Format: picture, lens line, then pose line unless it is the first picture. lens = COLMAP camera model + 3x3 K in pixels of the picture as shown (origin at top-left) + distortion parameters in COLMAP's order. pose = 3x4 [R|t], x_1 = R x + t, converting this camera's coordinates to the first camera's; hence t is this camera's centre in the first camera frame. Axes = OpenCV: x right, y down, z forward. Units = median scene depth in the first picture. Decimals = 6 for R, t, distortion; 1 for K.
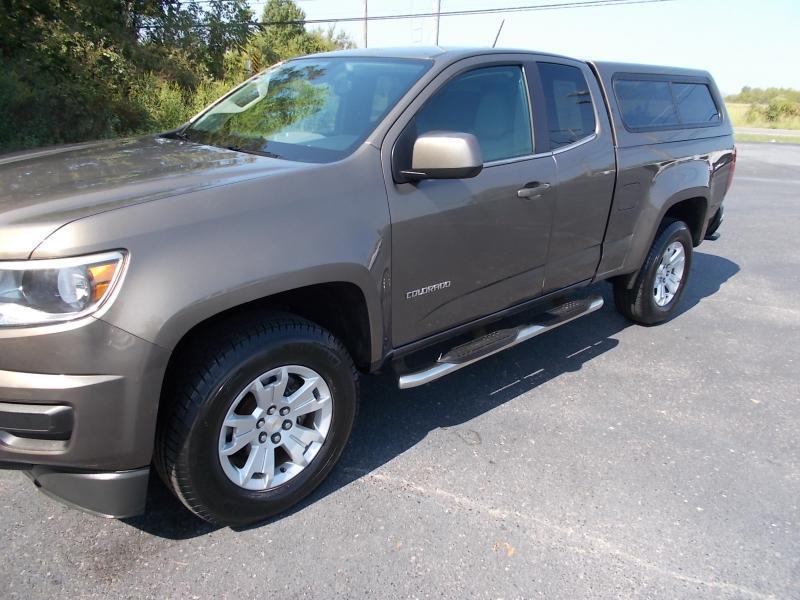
lens RADIAL K [[613.6, 0, 400.0], [0, 613.6, 300.0], [0, 0, 1]] dist [0.004269, -0.015237]
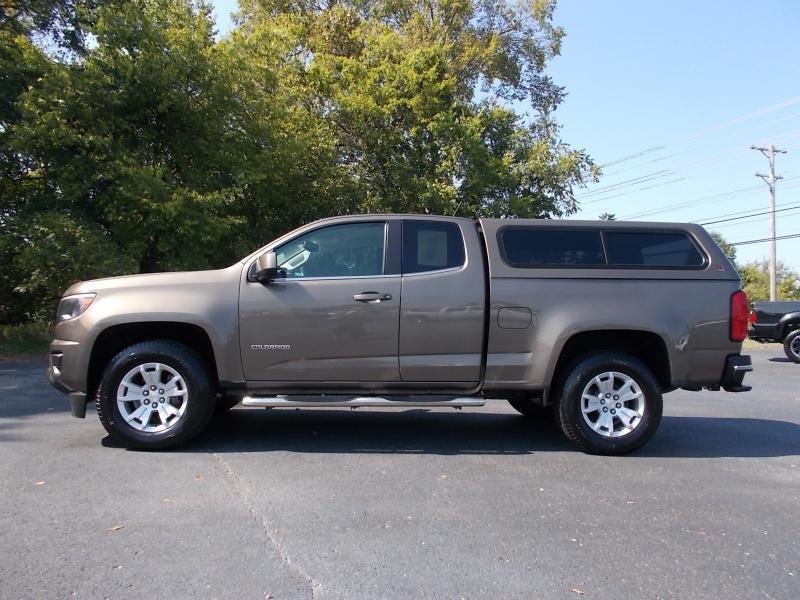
lens RADIAL K [[613.6, 0, 400.0], [0, 613.6, 300.0], [0, 0, 1]] dist [0.004269, -0.015237]
pose [[0.780356, -0.029298, -0.624649, 1.040243], [-0.201607, 0.933778, -0.295659, 0.217707], [0.591946, 0.356653, 0.722772, -0.017735]]
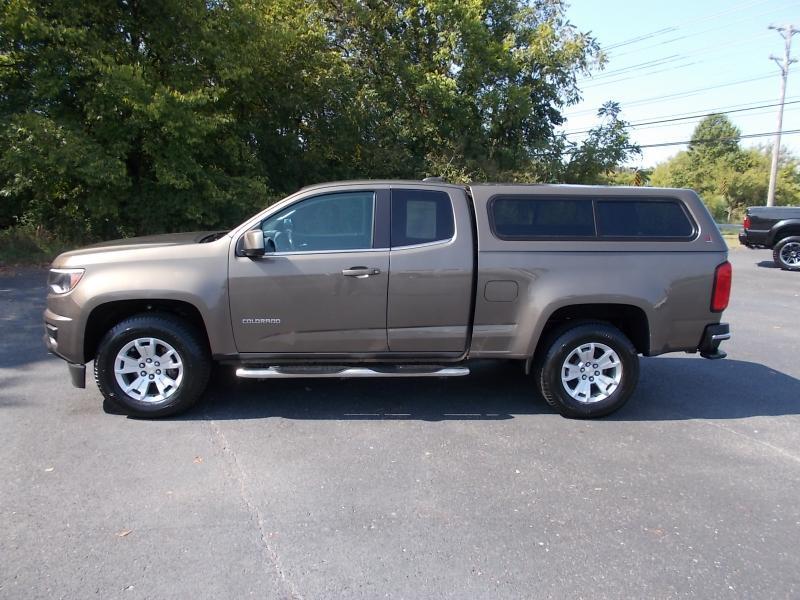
lens RADIAL K [[613.6, 0, 400.0], [0, 613.6, 300.0], [0, 0, 1]] dist [0.004269, -0.015237]
pose [[0.785607, 0.099771, -0.610629, 1.053295], [-0.206790, 0.972500, -0.107149, 0.022108], [0.583147, 0.210450, 0.784634, -0.080258]]
